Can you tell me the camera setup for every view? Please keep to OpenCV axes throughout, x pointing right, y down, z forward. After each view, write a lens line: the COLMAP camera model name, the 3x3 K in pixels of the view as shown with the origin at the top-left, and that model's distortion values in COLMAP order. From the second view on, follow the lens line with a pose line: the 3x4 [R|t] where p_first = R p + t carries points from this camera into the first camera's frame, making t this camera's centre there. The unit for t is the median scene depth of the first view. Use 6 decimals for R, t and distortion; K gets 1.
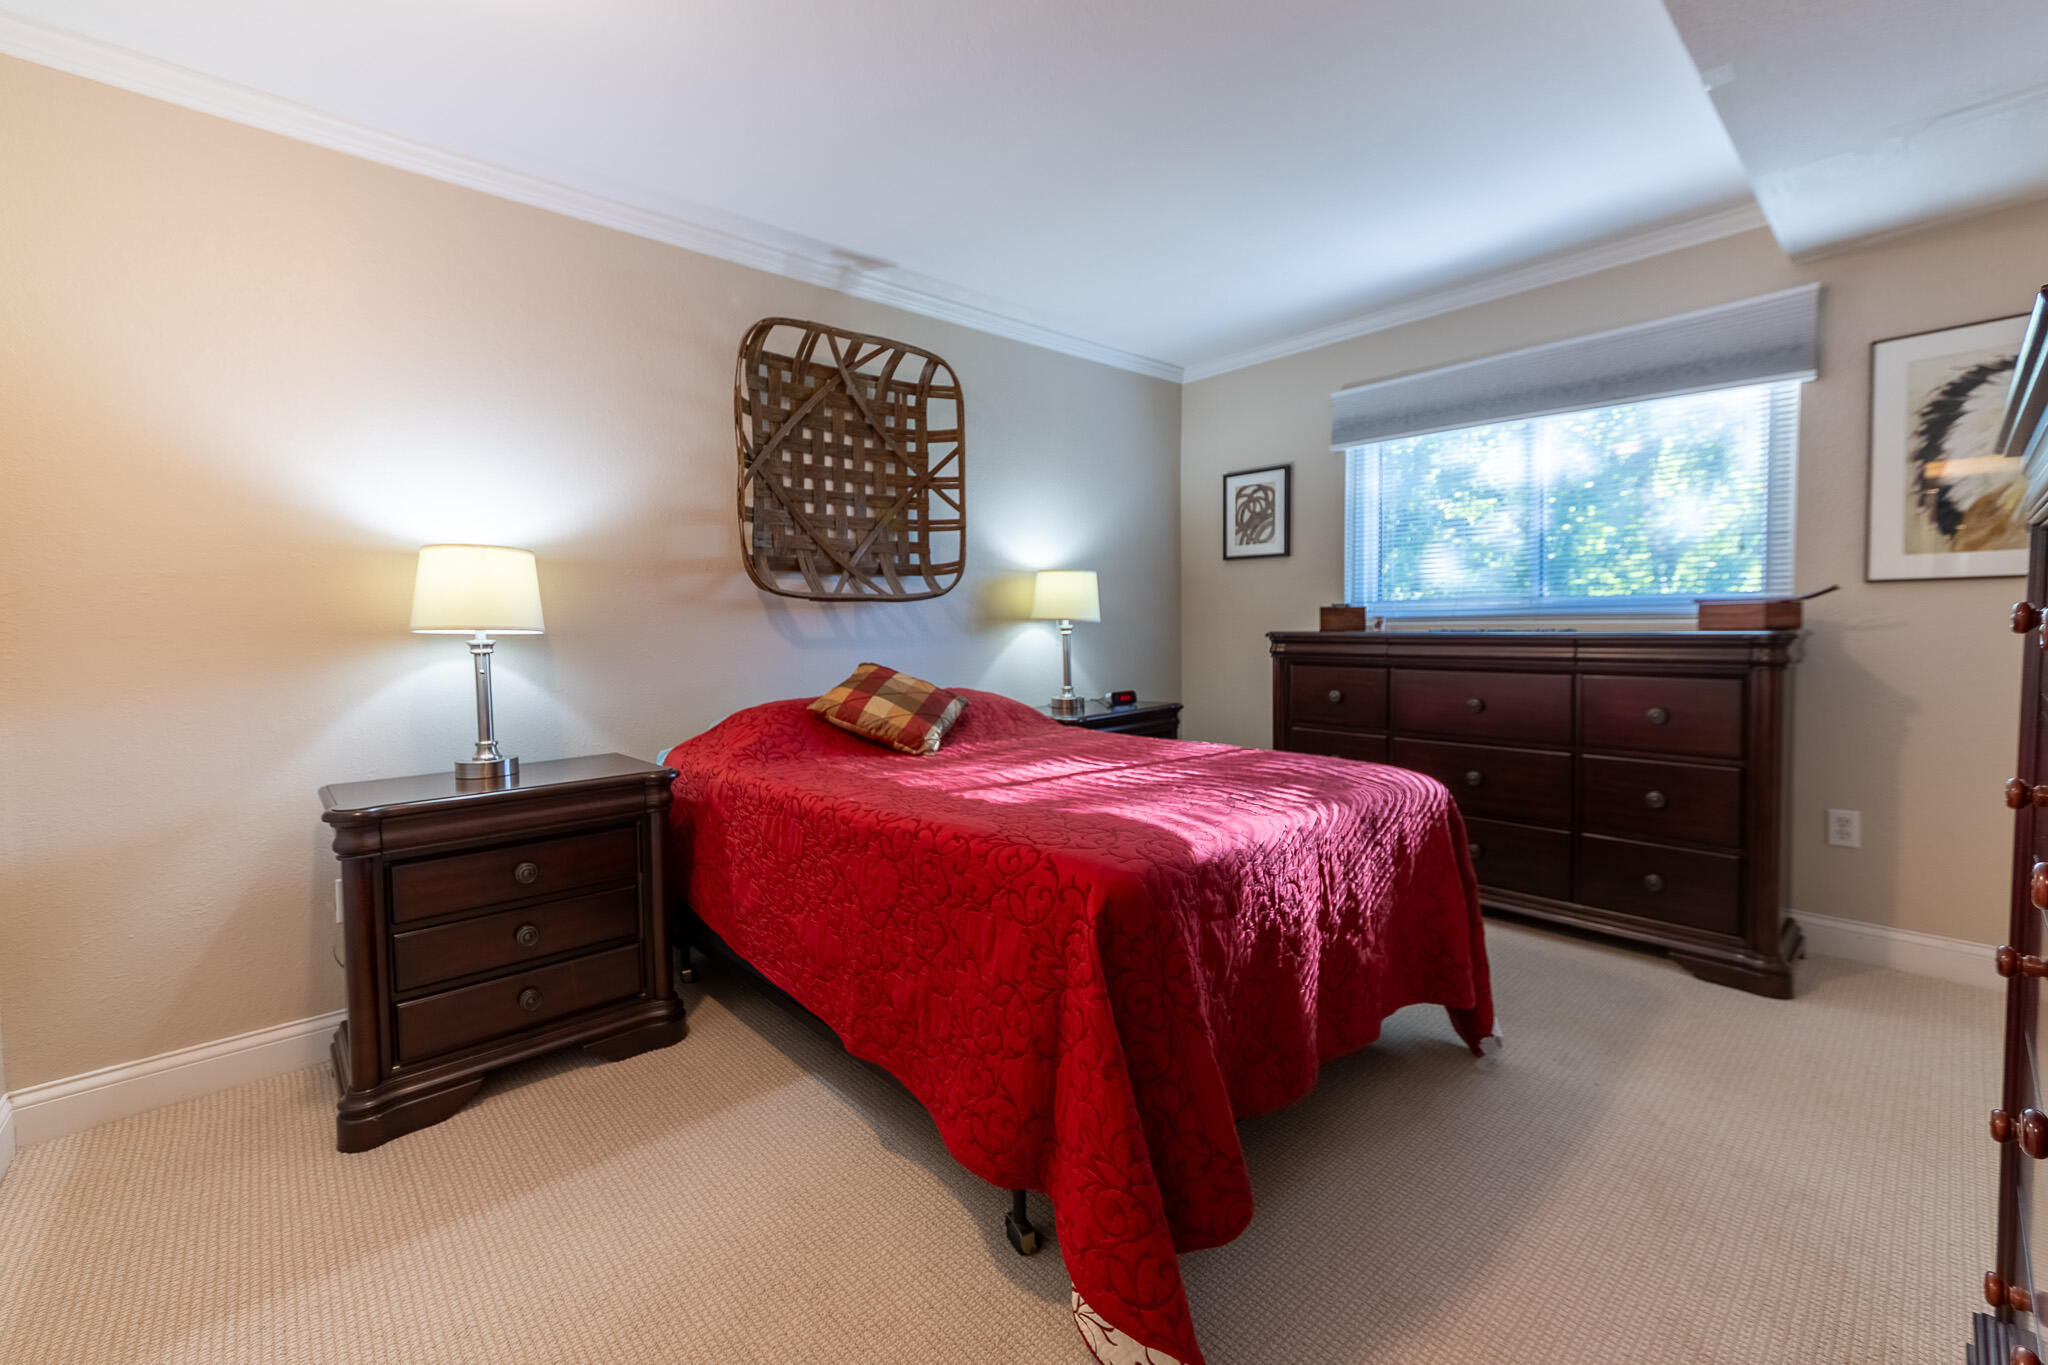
lens RADIAL K [[790.5, 0, 1016.8], [0, 790.5, 682.1], [0, 0, 1]] dist [0.002436, -0.000517]
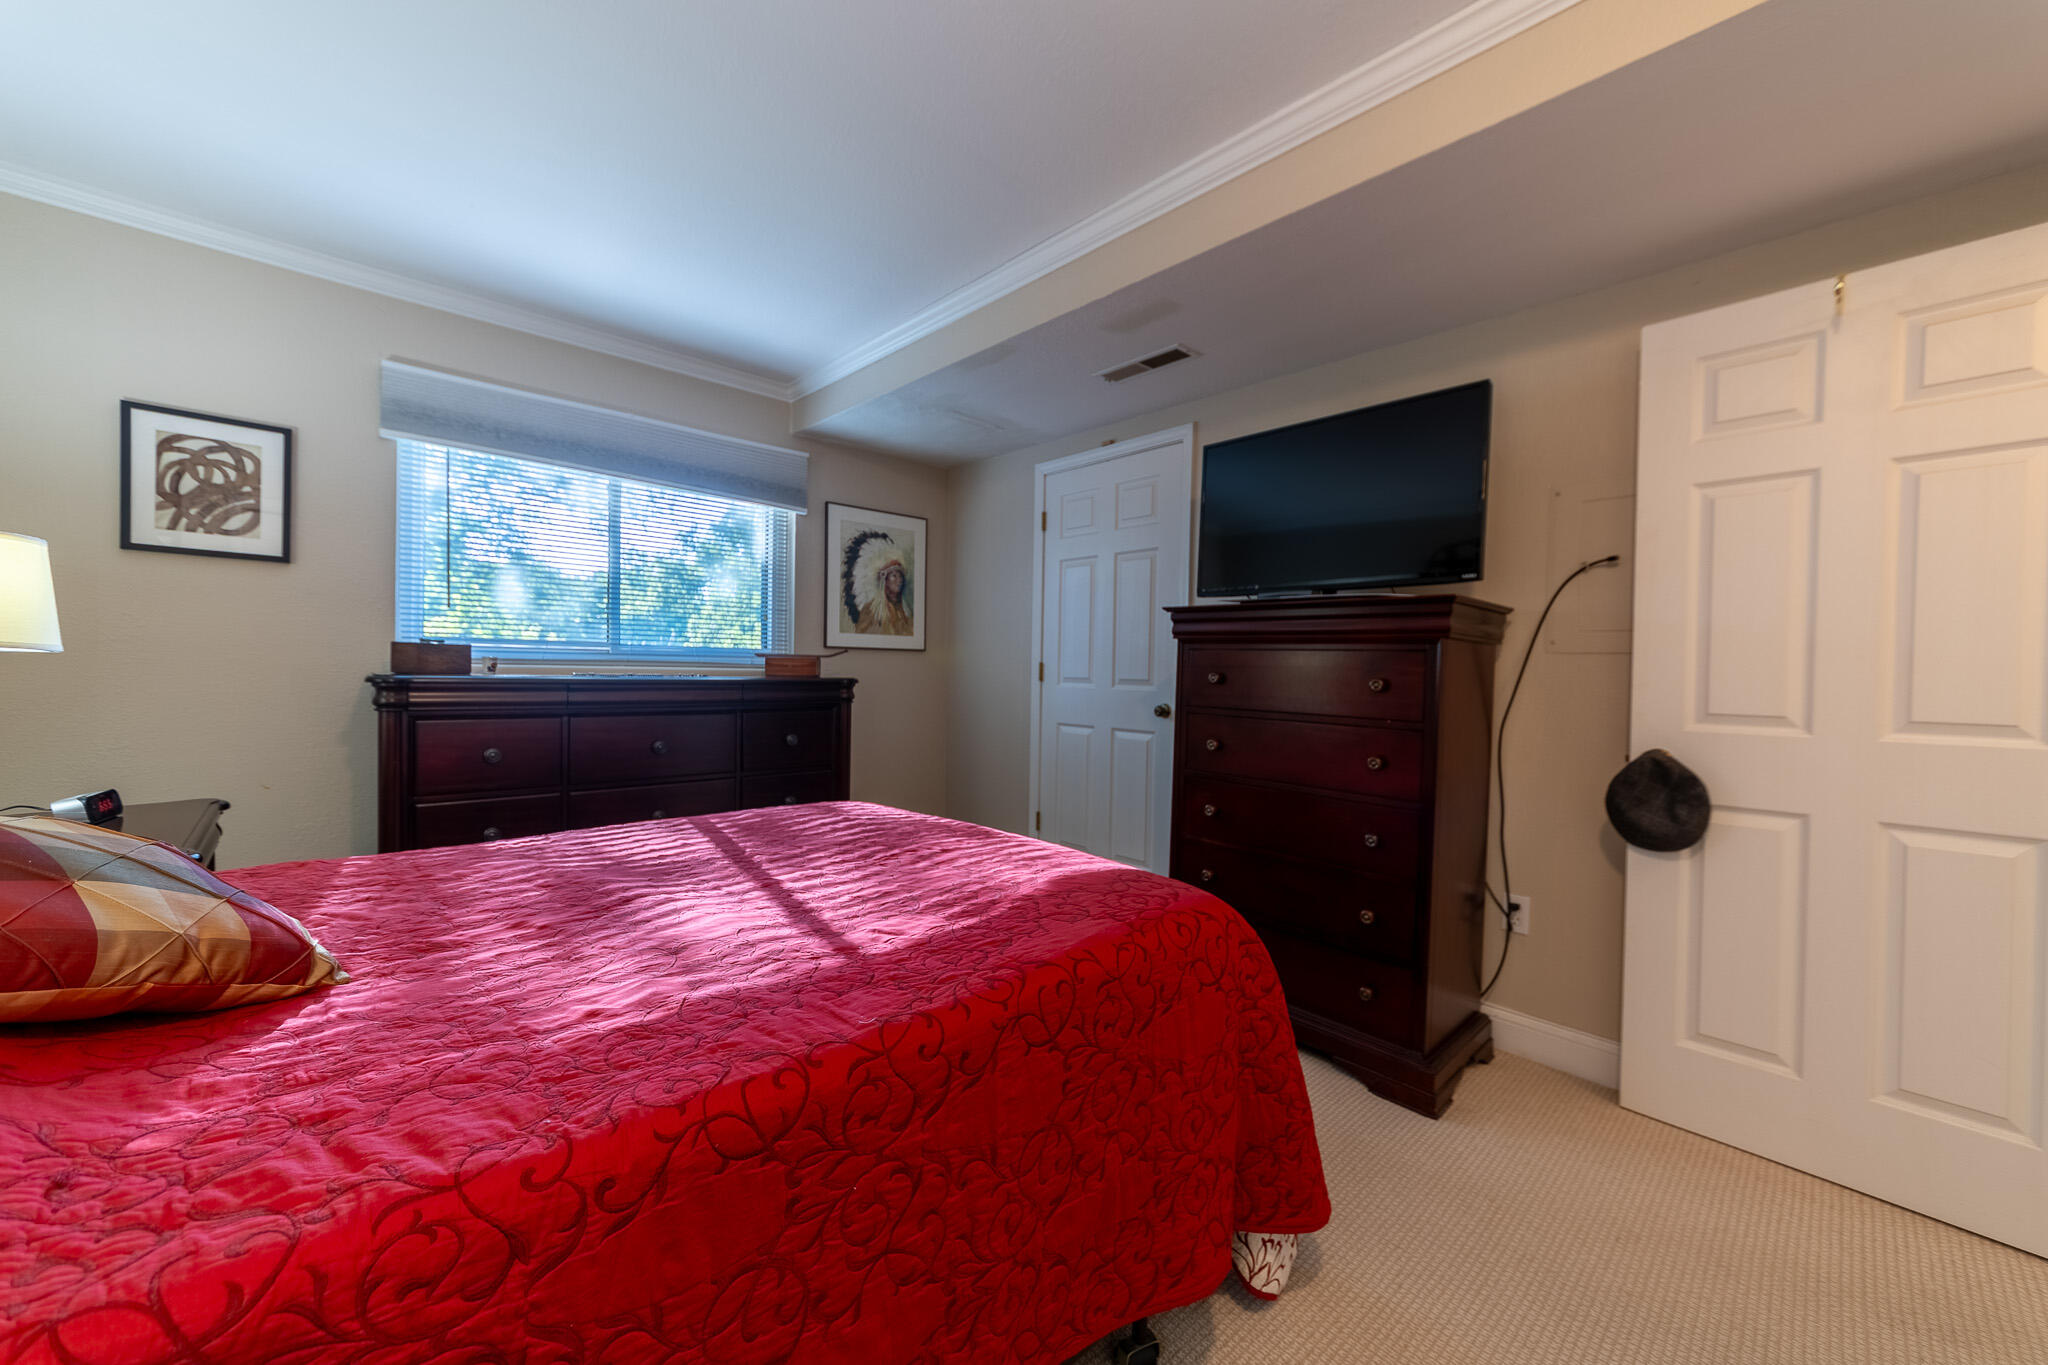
lens RADIAL K [[765.7, 0, 1029.0], [0, 765.7, 685.3], [0, 0, 1]] dist [0.000363, 0.000544]
pose [[0.008021, -0.005990, 0.999950, -0.333318], [0.057105, 0.998353, 0.005523, -0.024147], [-0.998336, 0.057058, 0.008350, 0.399110]]
